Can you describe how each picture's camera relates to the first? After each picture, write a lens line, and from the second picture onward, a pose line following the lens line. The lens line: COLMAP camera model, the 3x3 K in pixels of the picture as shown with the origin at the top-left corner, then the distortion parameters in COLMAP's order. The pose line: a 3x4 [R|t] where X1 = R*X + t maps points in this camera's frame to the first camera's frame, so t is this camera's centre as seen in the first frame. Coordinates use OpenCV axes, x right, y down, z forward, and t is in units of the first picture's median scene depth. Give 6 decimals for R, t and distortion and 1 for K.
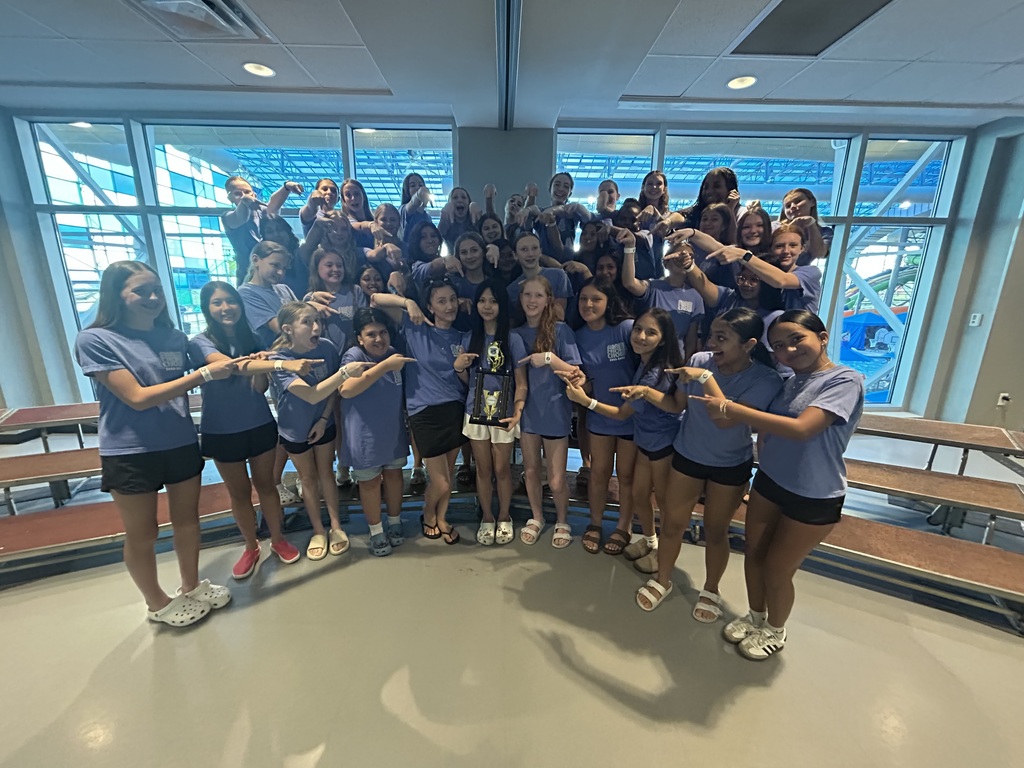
lens RADIAL K [[413.3, 0, 515.1], [0, 413.3, 383.2], [0, 0, 1]] dist [-0.002275, -0.000166]
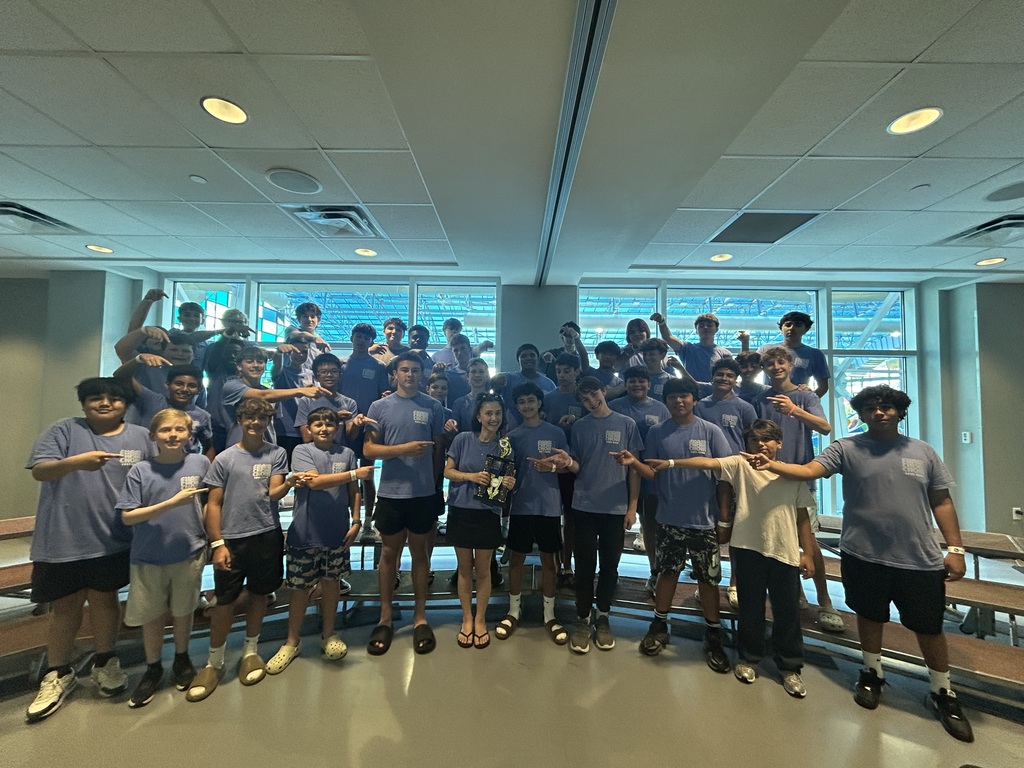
lens RADIAL K [[413.3, 0, 511.6], [0, 413.3, 384.1], [0, 0, 1]] dist [-0.002275, -0.000166]
pose [[0.999353, 0.003228, -0.035830, -0.061636], [-0.013195, 0.959447, -0.281581, 0.037969], [0.033467, 0.281871, 0.958868, -0.145218]]
